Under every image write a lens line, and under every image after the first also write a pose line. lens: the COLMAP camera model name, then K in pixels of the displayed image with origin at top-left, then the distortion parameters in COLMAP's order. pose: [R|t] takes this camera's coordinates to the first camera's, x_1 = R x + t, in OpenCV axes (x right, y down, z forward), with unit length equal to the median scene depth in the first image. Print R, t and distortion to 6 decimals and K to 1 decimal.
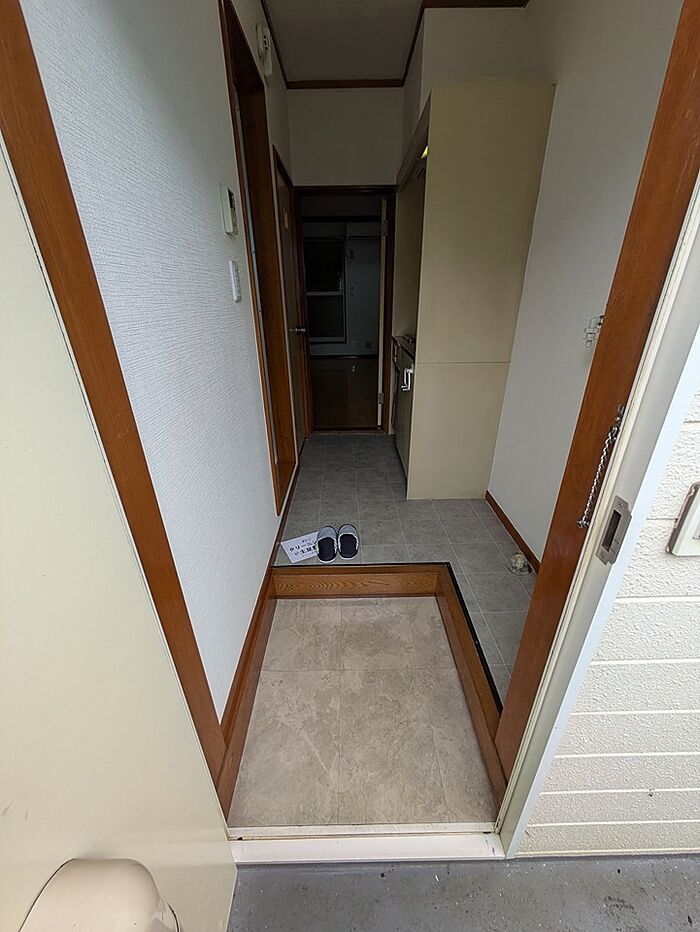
lens RADIAL K [[361.7, 0, 350.1], [0, 361.7, 464.7], [0, 0, 1]] dist [-0.000708, 0.000044]
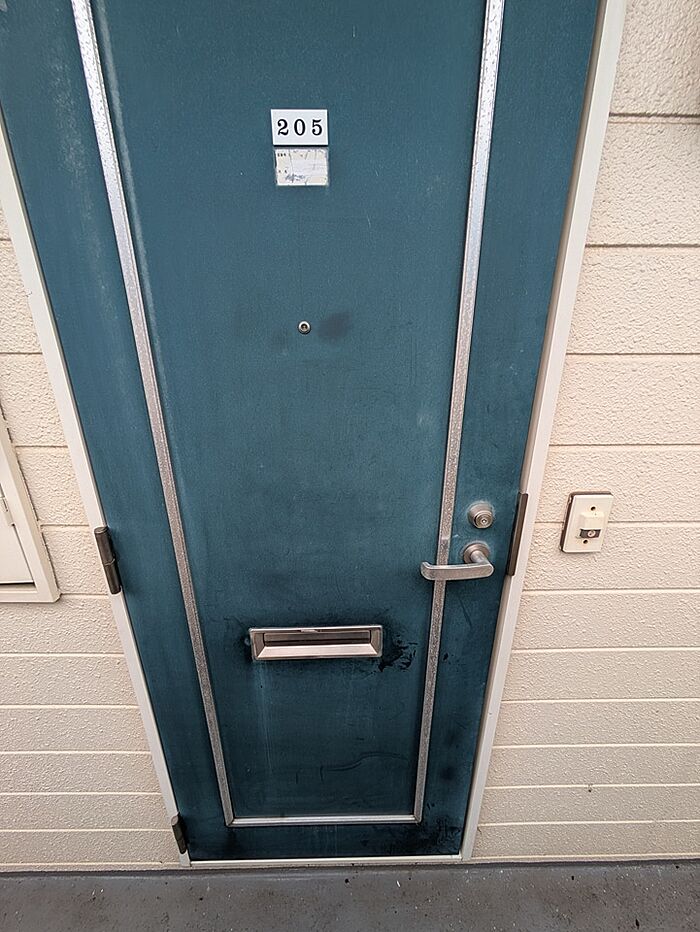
lens RADIAL K [[361.7, 0, 349.8], [0, 361.7, 468.1], [0, 0, 1]] dist [-0.000708, 0.000044]
pose [[0.999871, 0.012348, 0.010253, 0.078555], [-0.011361, 0.995763, -0.091252, 0.048303], [-0.011337, 0.091123, 0.995775, -0.156277]]
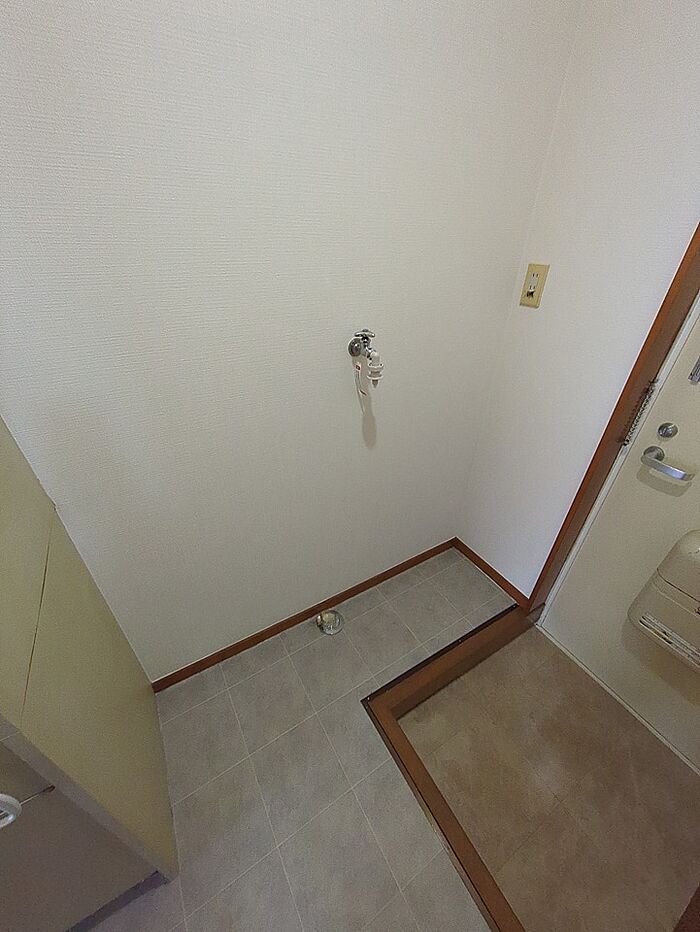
lens RADIAL K [[361.7, 0, 344.8], [0, 361.7, 466.2], [0, 0, 1]] dist [-0.000708, 0.000044]
pose [[-0.493625, -0.470361, 0.731502, -0.044258], [0.372393, 0.645791, 0.666542, -1.083348], [-0.785912, 0.601428, -0.143619, 1.708833]]
